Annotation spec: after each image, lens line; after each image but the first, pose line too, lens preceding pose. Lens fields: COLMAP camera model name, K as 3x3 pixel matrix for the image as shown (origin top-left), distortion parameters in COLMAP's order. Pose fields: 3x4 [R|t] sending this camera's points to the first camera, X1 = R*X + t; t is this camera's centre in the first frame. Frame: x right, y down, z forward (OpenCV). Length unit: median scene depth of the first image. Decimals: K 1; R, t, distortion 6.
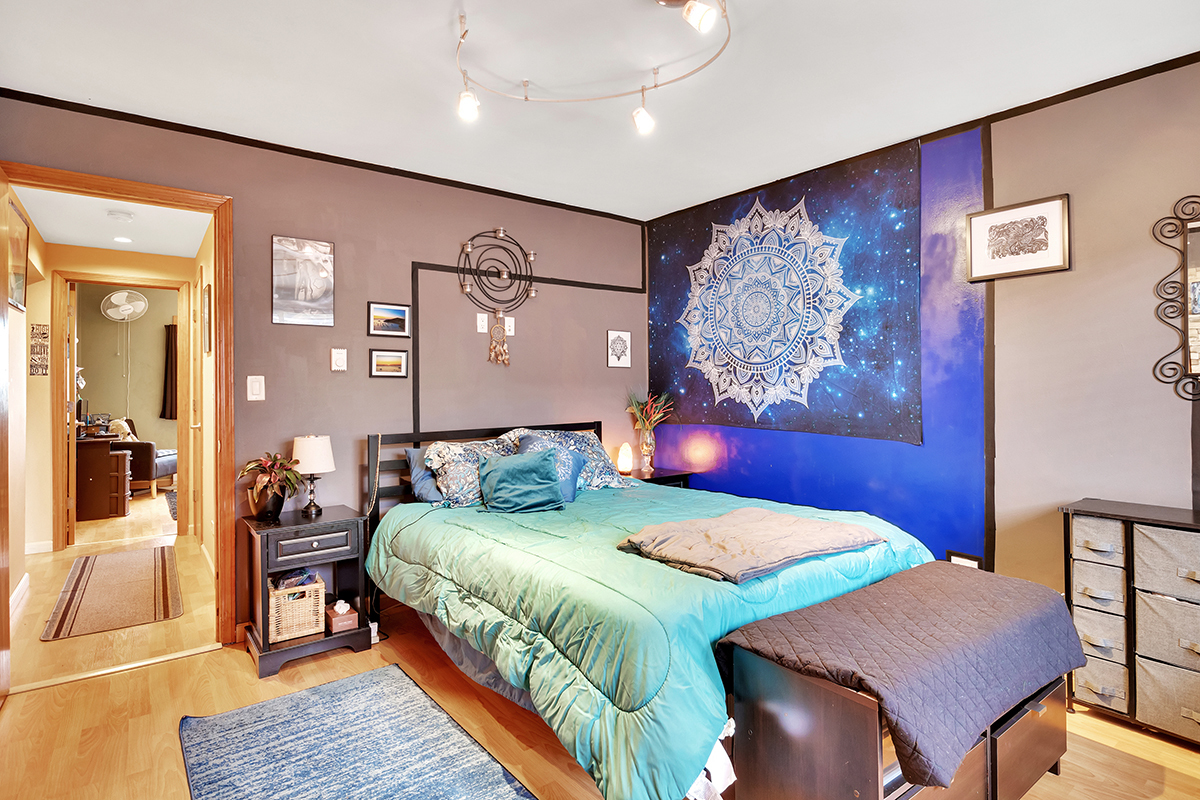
lens RADIAL K [[602.9, 0, 598.5], [0, 602.9, 389.1], [0, 0, 1]] dist [-0.015651, 0.001208]
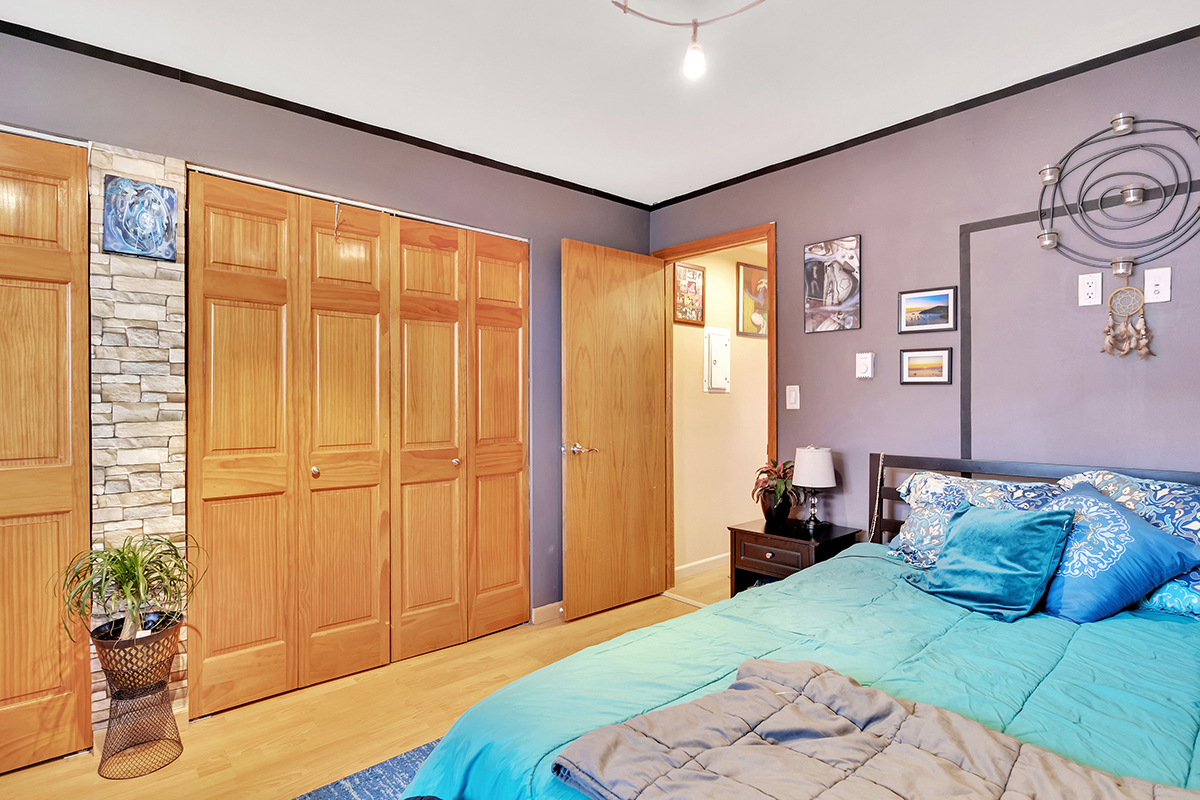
lens RADIAL K [[602.9, 0, 598.6], [0, 602.9, 401.9], [0, 0, 1]] dist [-0.015651, 0.001208]
pose [[0.077368, 0.011748, -0.996933, 0.392351], [-0.001287, 0.999931, 0.011683, -0.004737], [0.997002, 0.000379, 0.077377, 0.509784]]
